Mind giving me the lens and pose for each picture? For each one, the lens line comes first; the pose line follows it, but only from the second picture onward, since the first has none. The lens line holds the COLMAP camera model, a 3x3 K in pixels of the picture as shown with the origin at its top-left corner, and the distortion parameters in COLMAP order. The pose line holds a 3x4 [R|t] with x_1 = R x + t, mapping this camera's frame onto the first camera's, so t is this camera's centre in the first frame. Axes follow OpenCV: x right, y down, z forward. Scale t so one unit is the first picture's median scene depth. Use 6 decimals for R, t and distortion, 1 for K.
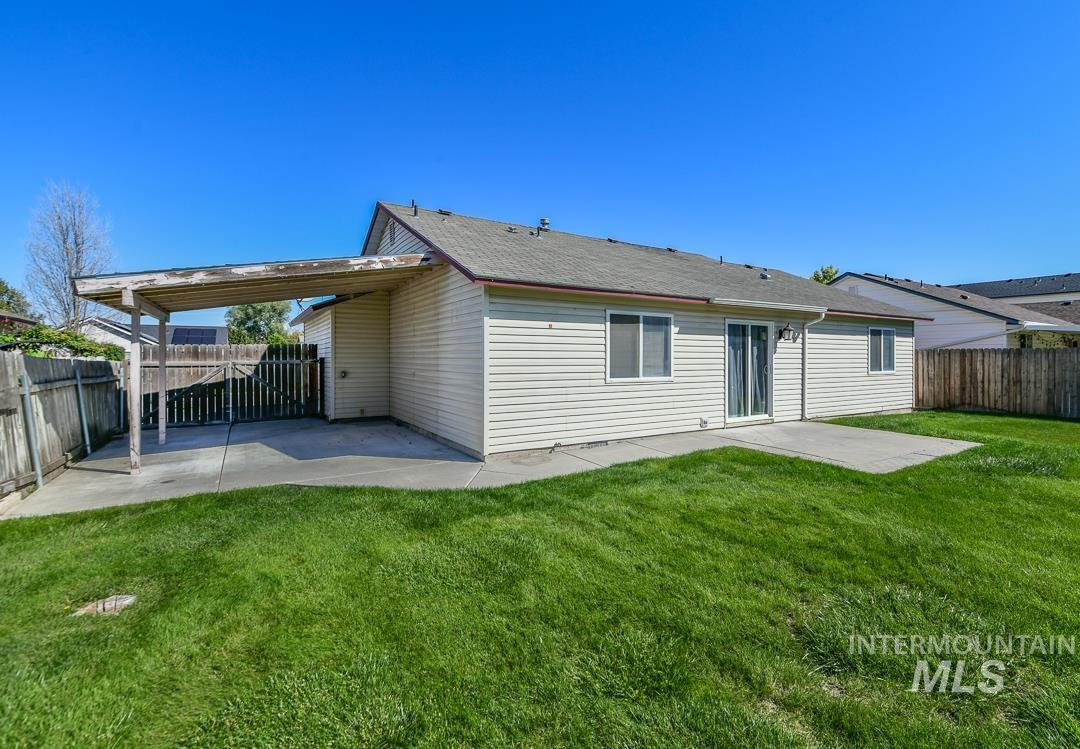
lens RADIAL K [[492.6, 0, 541.6], [0, 492.6, 365.3], [0, 0, 1]] dist [-0.000144, -0.000091]
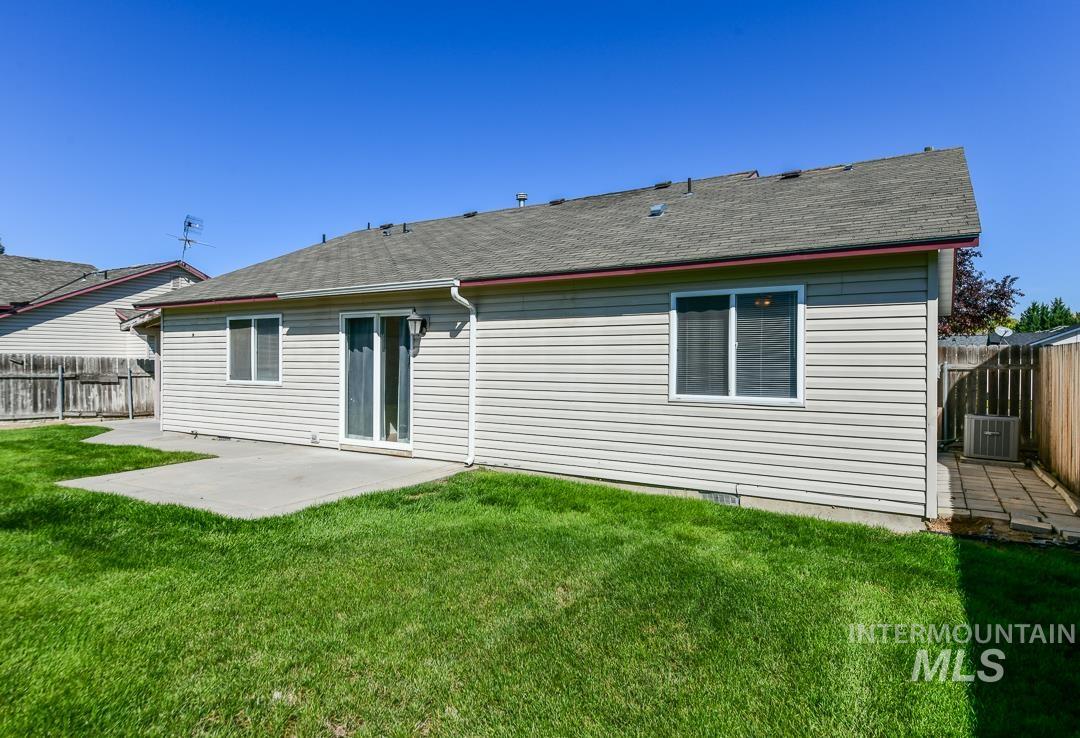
lens RADIAL K [[587.9, 0, 540.2], [0, 587.9, 369.3], [0, 0, 1]] dist [0.028713, 0.000031]
pose [[0.484984, 0.011623, -0.874446, 1.263239], [-0.018648, 0.999822, 0.002948, -0.010491], [0.874324, 0.014877, 0.485115, 0.756057]]
